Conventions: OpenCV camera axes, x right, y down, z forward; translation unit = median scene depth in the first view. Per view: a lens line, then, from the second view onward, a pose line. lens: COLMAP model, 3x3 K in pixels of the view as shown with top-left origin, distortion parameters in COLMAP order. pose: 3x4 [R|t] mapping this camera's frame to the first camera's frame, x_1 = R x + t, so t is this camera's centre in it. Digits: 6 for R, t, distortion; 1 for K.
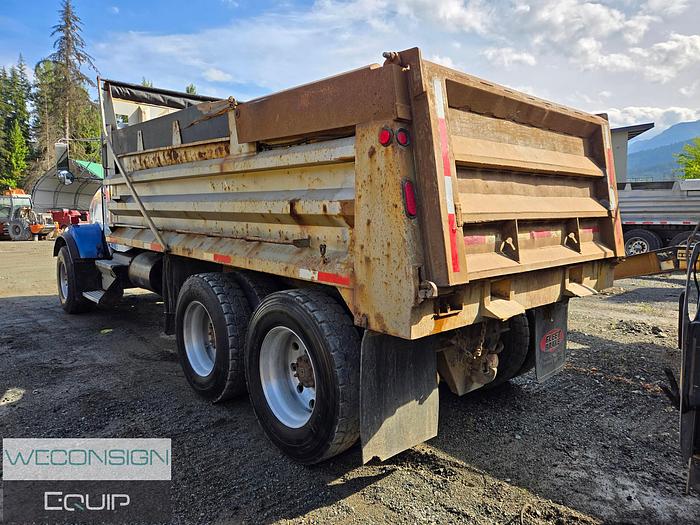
lens RADIAL K [[473.6, 0, 349.8], [0, 473.6, 261.0], [0, 0, 1]] dist [0.045492, -0.031763]
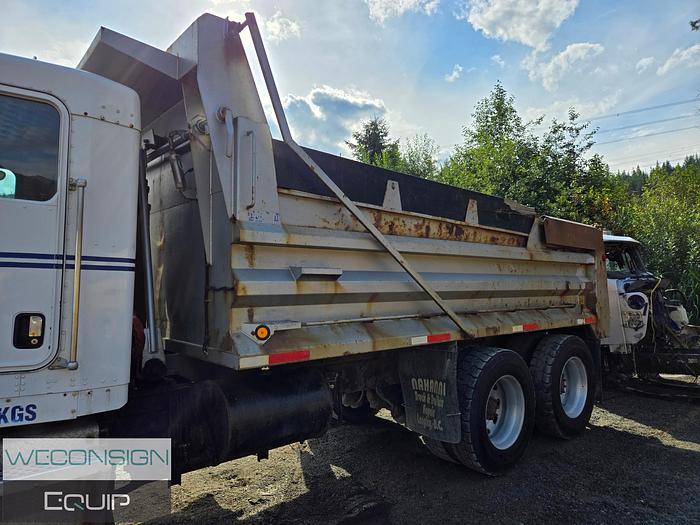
lens RADIAL K [[473.6, 0, 347.8], [0, 473.6, 260.7], [0, 0, 1]] dist [0.045492, -0.031763]
pose [[0.009752, 0.042250, 0.999059, -1.512190], [0.113462, 0.992608, -0.043085, -0.176155], [-0.993494, 0.113776, 0.004886, 1.426340]]
